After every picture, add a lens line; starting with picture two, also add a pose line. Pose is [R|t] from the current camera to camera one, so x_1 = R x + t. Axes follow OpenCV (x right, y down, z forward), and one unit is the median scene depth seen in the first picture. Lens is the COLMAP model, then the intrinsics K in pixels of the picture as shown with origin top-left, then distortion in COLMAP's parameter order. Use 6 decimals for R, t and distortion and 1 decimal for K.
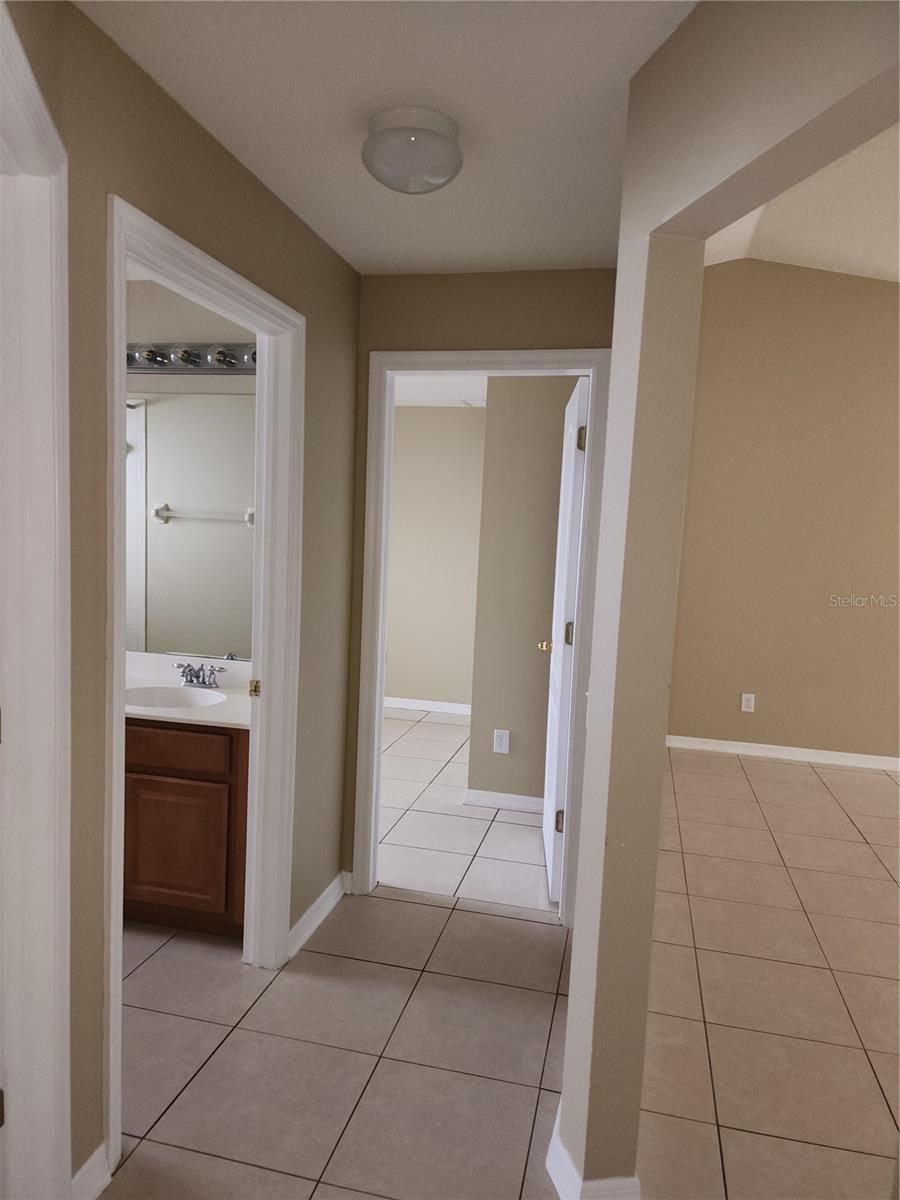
lens RADIAL K [[804.1, 0, 443.2], [0, 804.1, 605.2], [0, 0, 1]] dist [0.089417, -0.084838]
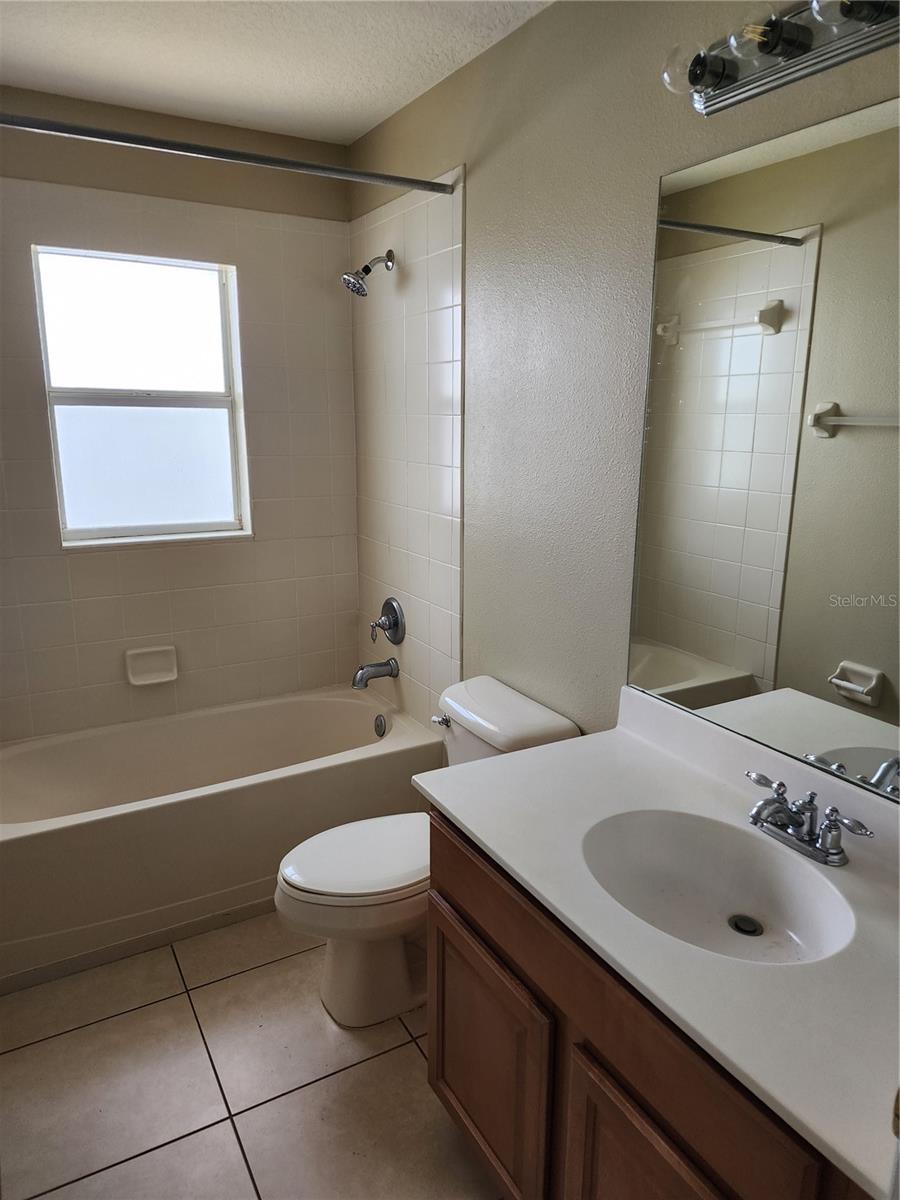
lens RADIAL K [[804.1, 0, 443.2], [0, 804.1, 605.2], [0, 0, 1]] dist [0.089417, -0.084838]
pose [[0.682538, 0.125364, -0.720018, -0.088613], [-0.041785, 0.990261, 0.132807, -0.046820], [0.729655, -0.060560, 0.681129, 0.377965]]
